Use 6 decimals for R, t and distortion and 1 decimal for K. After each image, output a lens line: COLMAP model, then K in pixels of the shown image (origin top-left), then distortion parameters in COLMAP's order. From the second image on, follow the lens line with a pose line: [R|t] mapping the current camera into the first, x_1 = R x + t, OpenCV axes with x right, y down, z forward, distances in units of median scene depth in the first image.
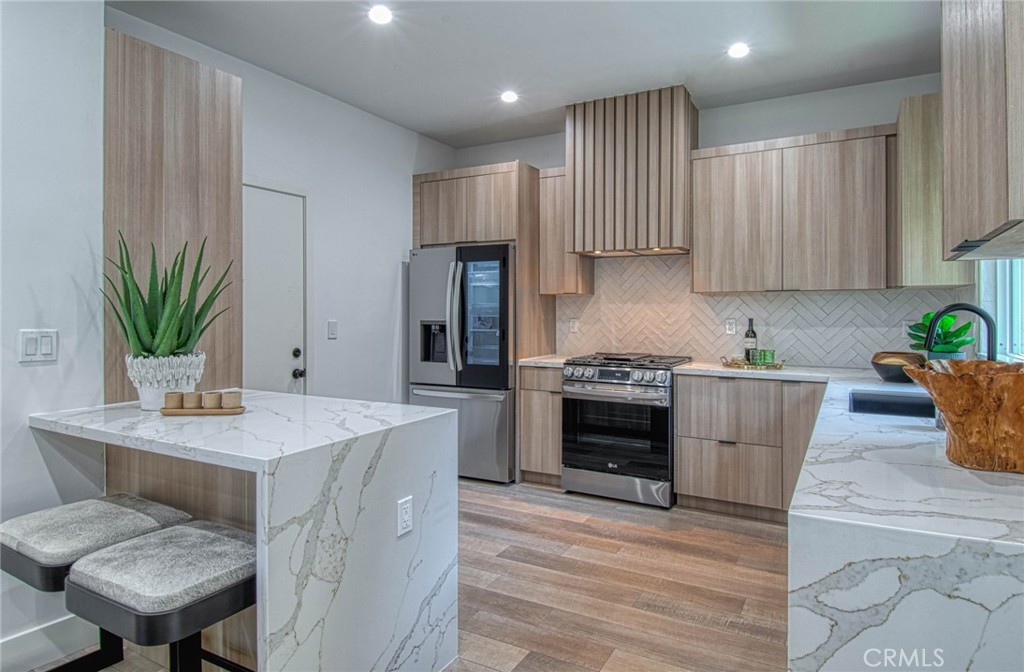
lens RADIAL K [[582.2, 0, 513.7], [0, 582.2, 309.6], [0, 0, 1]] dist [0.017848, -0.001625]
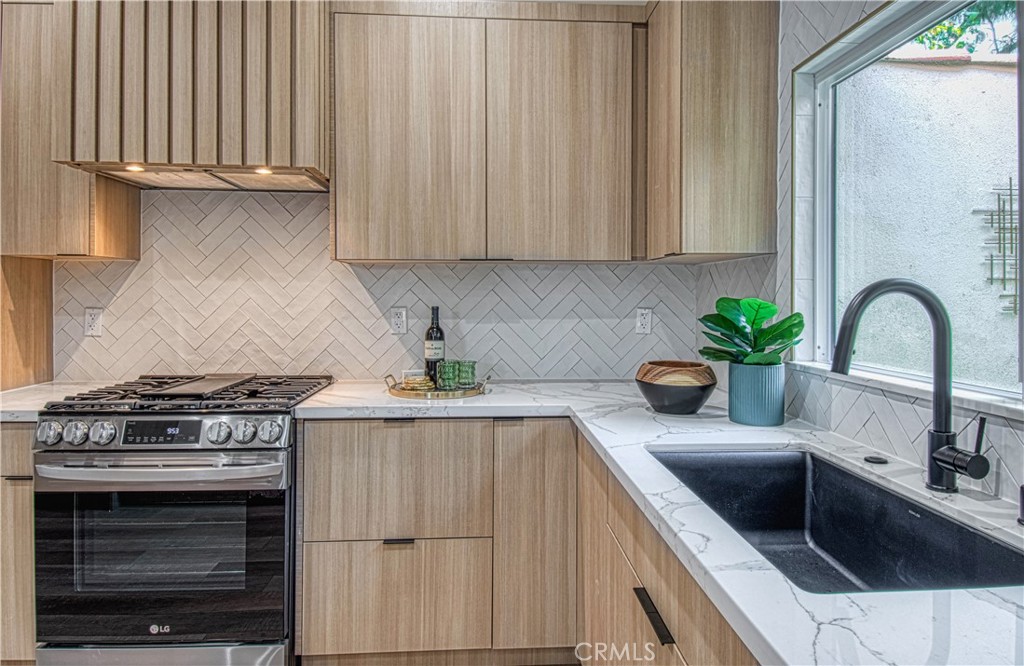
lens RADIAL K [[630.4, 0, 523.2], [0, 630.4, 296.2], [0, 0, 1]] dist [0.051902, -0.060224]
pose [[0.827610, 0.002026, 0.561300, 0.129547], [-0.004609, 0.999984, 0.003187, 0.002426], [-0.561285, -0.005225, 0.827606, 0.442256]]
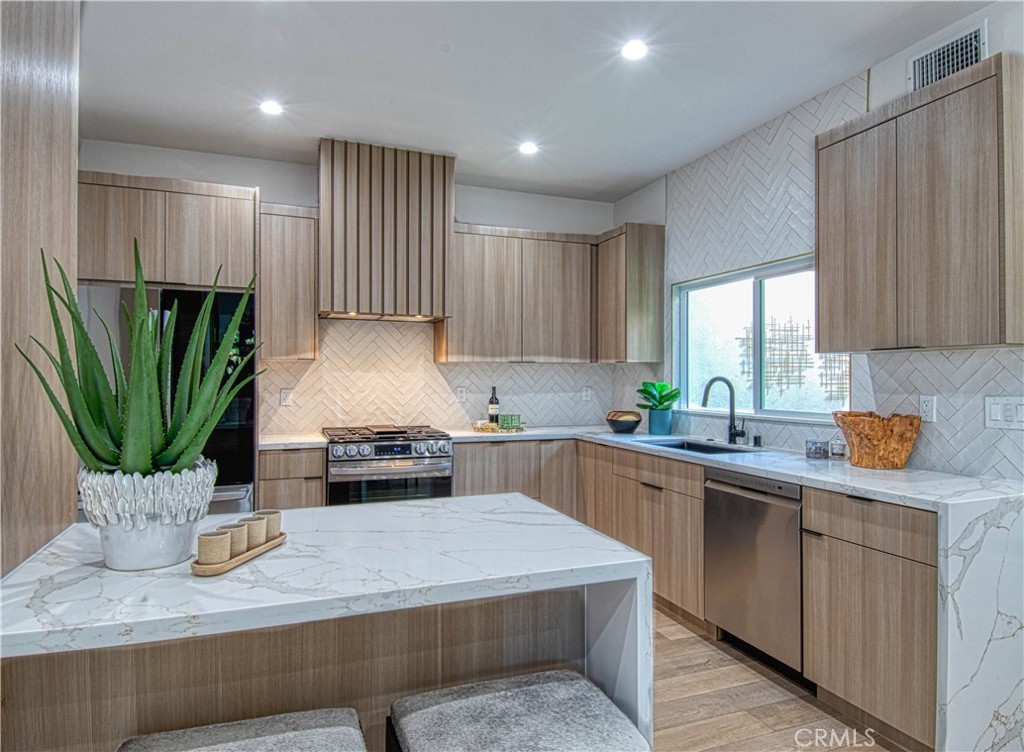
lens RADIAL K [[628.5, 0, 512.0], [0, 628.5, 376.0], [0, 0, 1]] dist [0.003647, -0.000027]
pose [[0.634632, 0.001308, 0.772814, -0.497598], [-0.003518, 0.999993, 0.001197, -0.006745], [-0.772807, -0.003478, 0.634632, 0.230122]]
